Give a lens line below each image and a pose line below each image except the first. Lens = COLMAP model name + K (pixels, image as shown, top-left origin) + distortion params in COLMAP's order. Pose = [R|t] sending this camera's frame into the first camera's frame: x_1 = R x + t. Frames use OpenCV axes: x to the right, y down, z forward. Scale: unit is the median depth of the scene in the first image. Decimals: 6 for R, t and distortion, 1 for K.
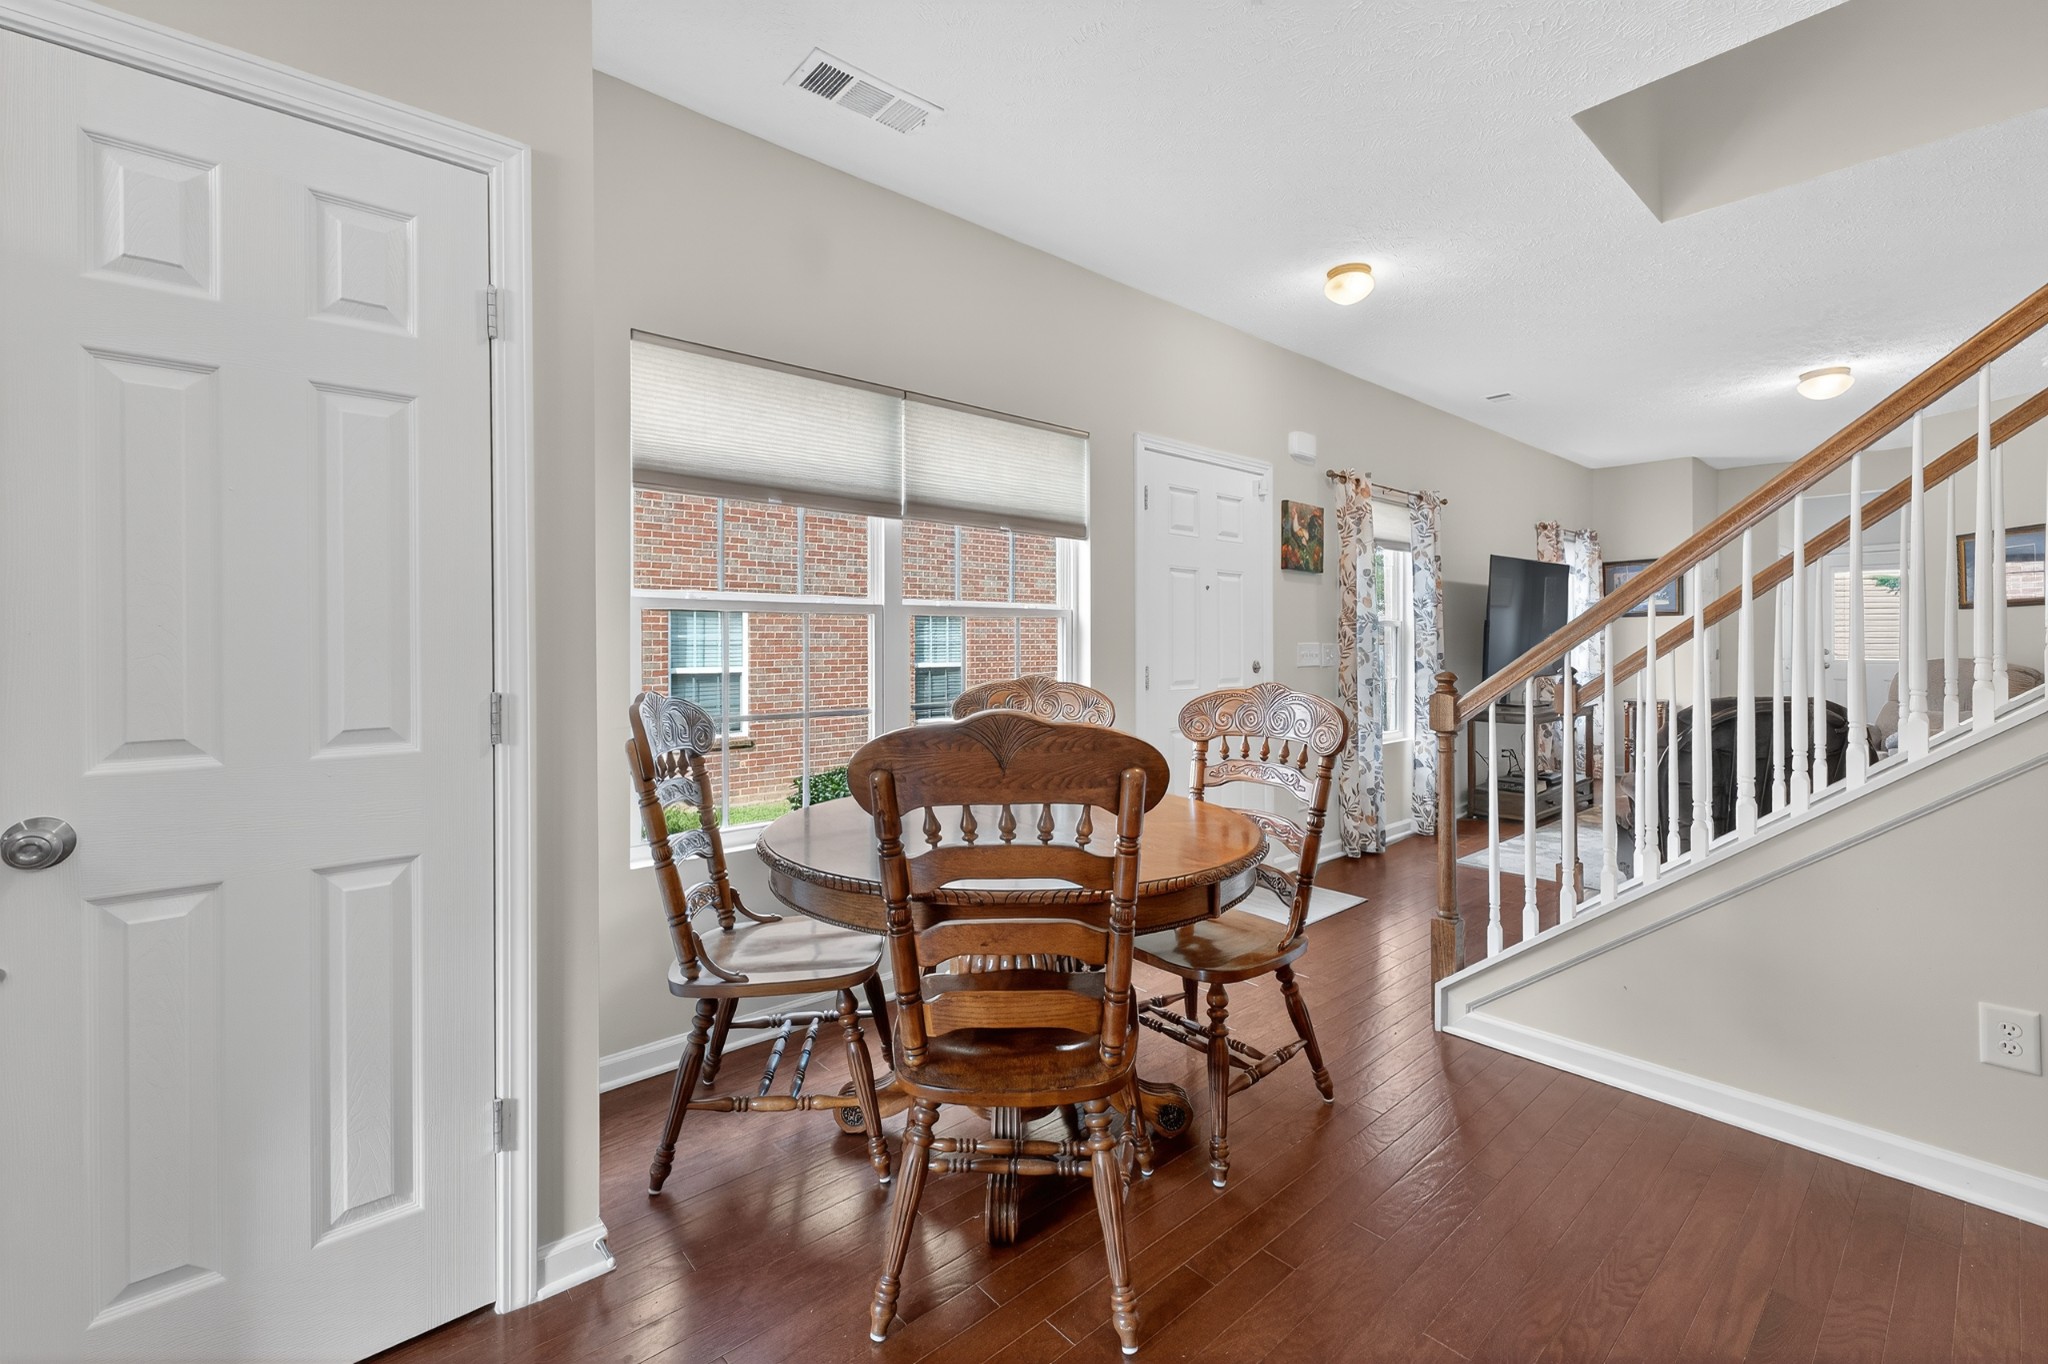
lens RADIAL K [[871.9, 0, 1024.9], [0, 871.9, 635.1], [0, 0, 1]] dist [0.000437, 0.000291]
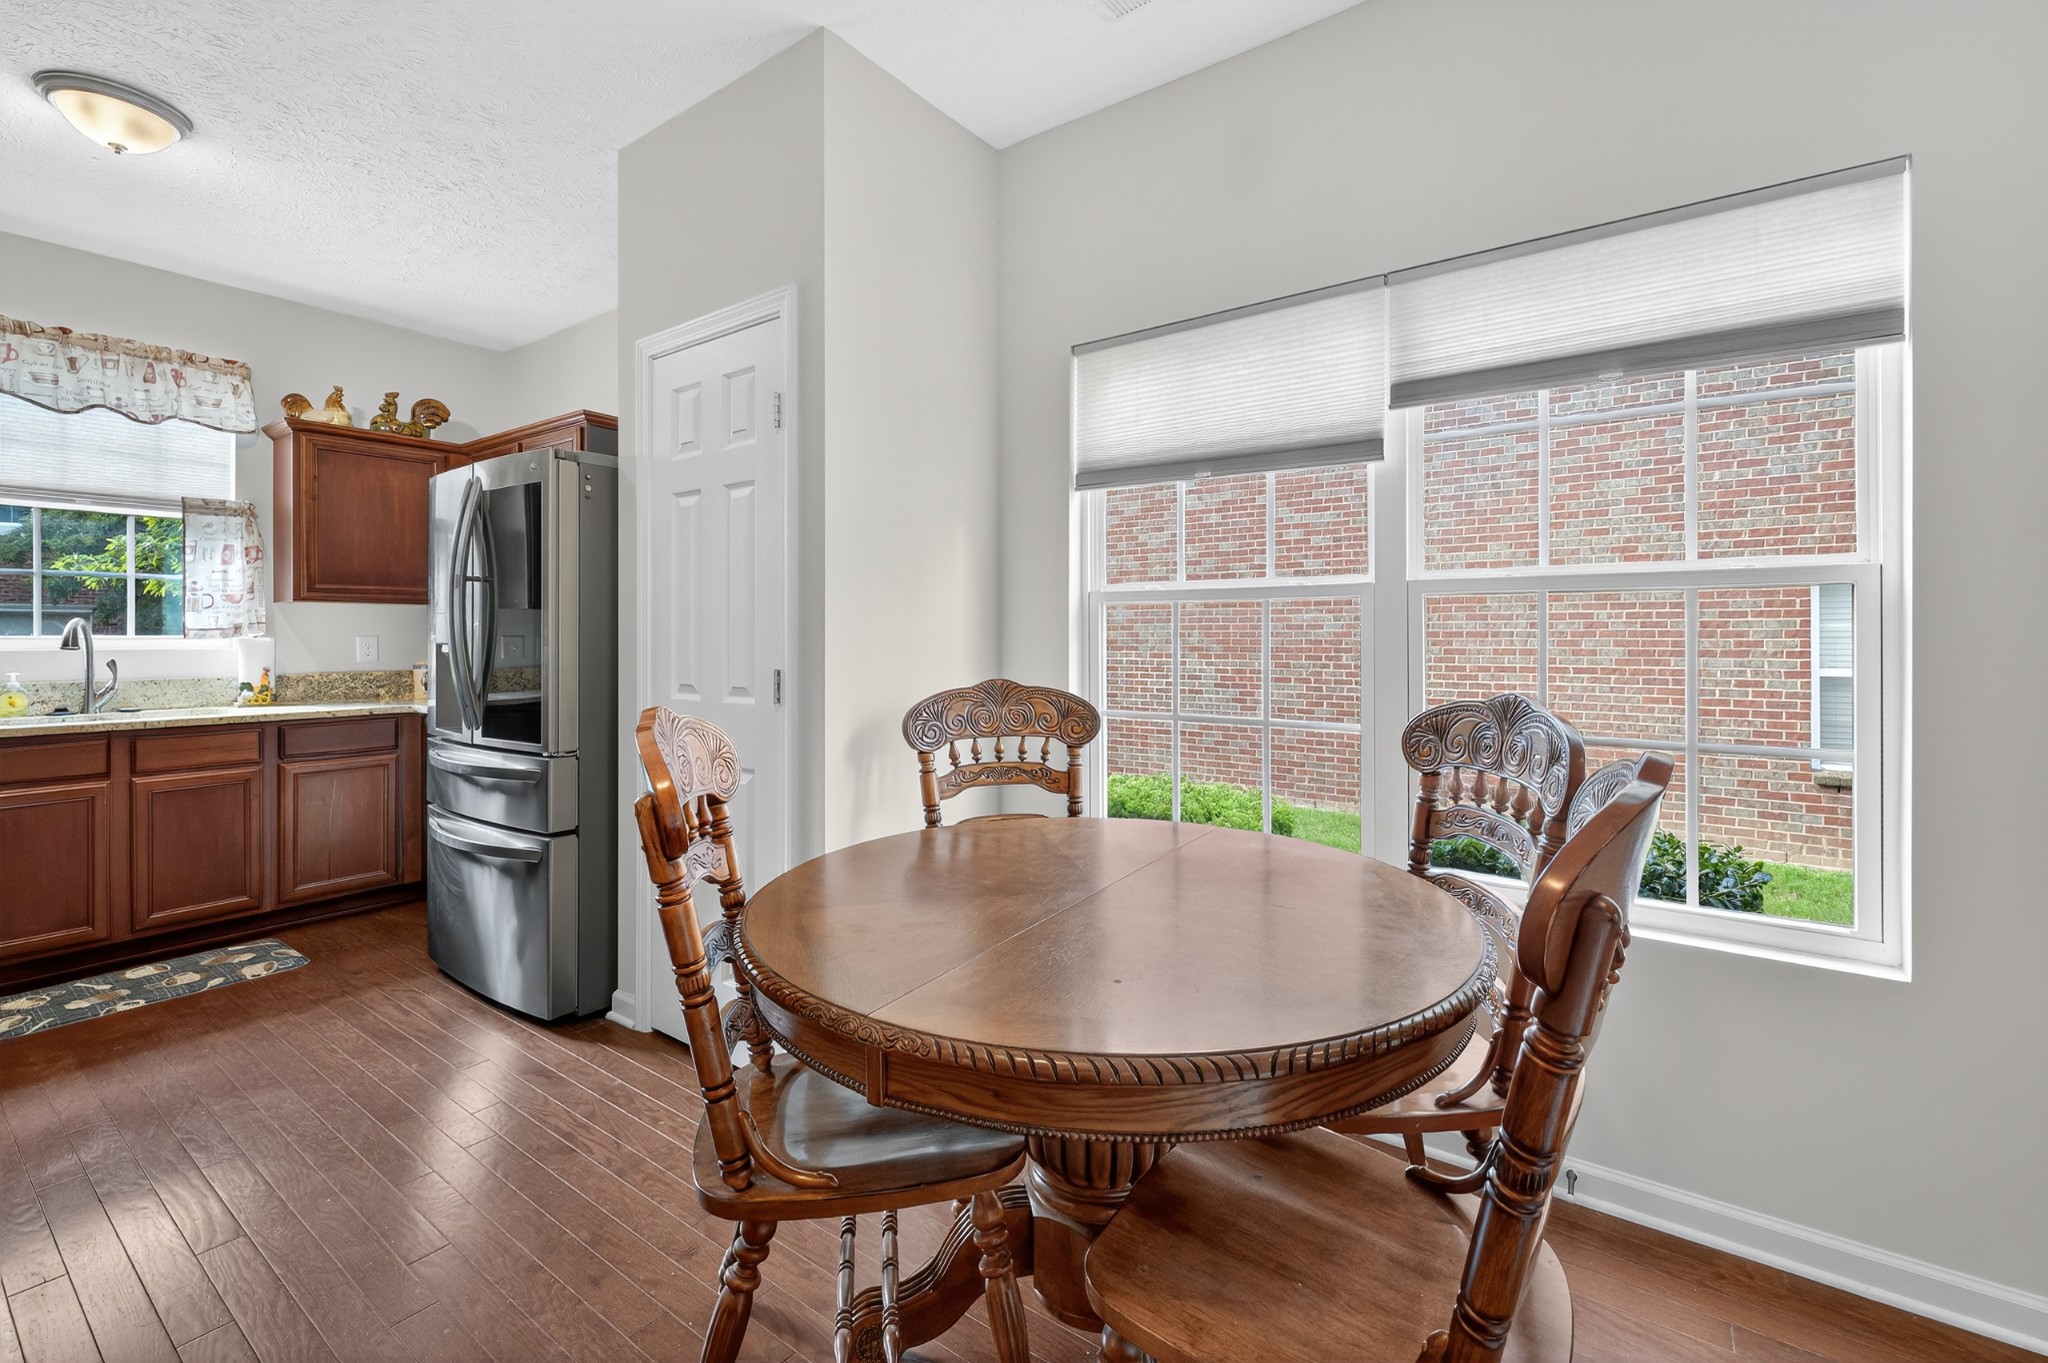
lens RADIAL K [[871.9, 0, 1024.9], [0, 871.9, 634.6], [0, 0, 1]] dist [0.000437, 0.000291]
pose [[0.224213, 0.001527, -0.974539, 0.294984], [0.008235, 0.999960, 0.003462, 0.001637], [0.974505, -0.008802, 0.224191, 0.349233]]
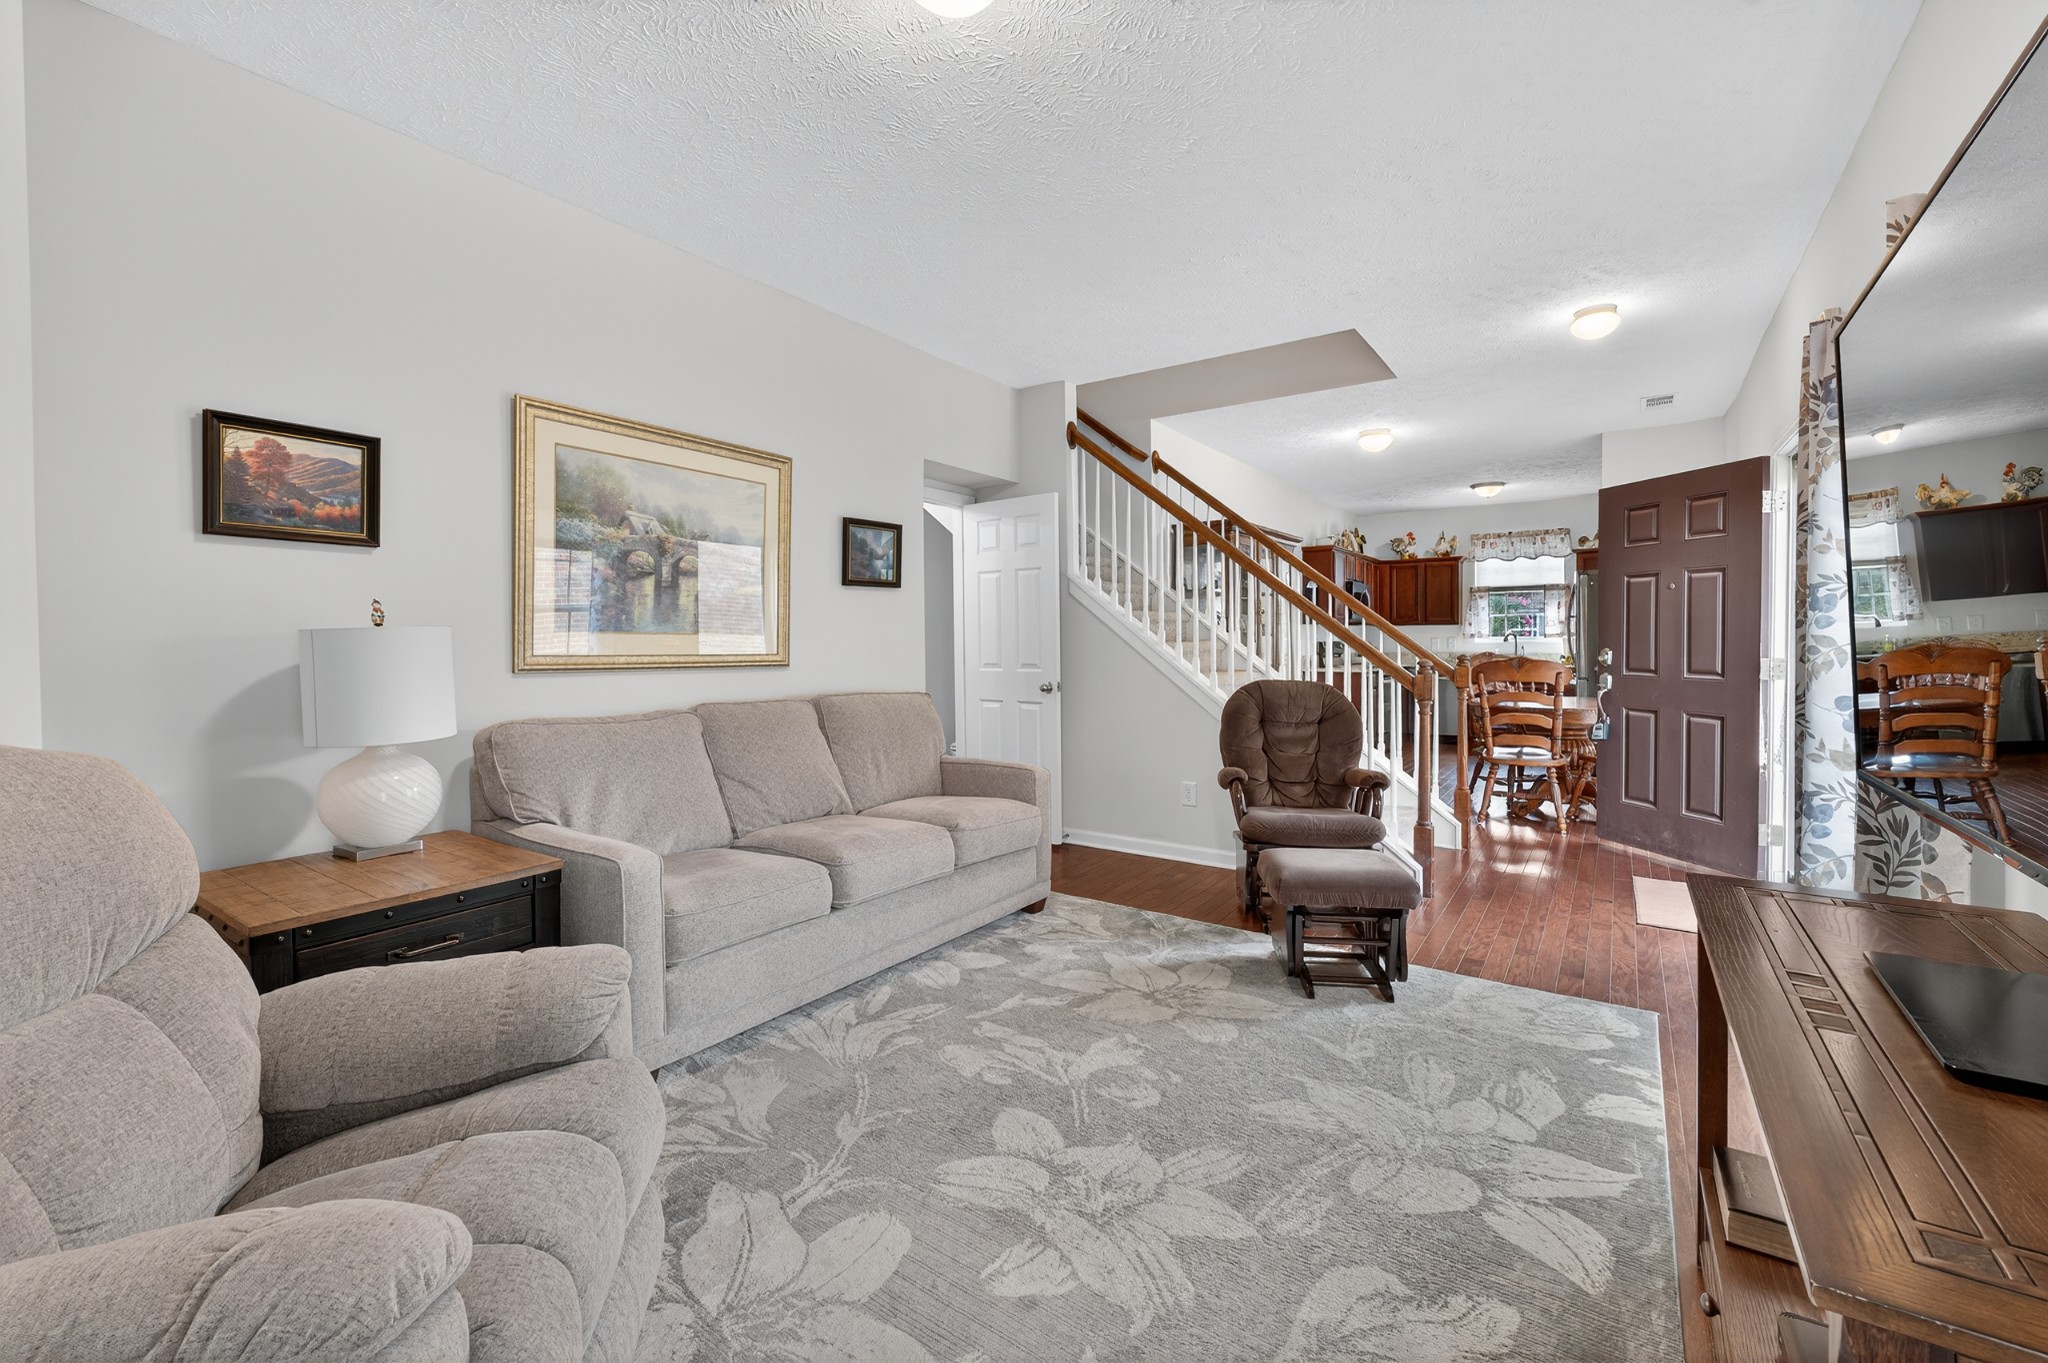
lens RADIAL K [[831.4, 0, 1031.4], [0, 831.4, 653.4], [0, 0, 1]] dist [0.000023, 0.000042]
pose [[-0.971963, 0.011737, -0.234842, 0.996736], [0.010246, 0.999919, 0.007571, 0.009810], [0.234912, 0.004952, -0.972004, 1.398068]]
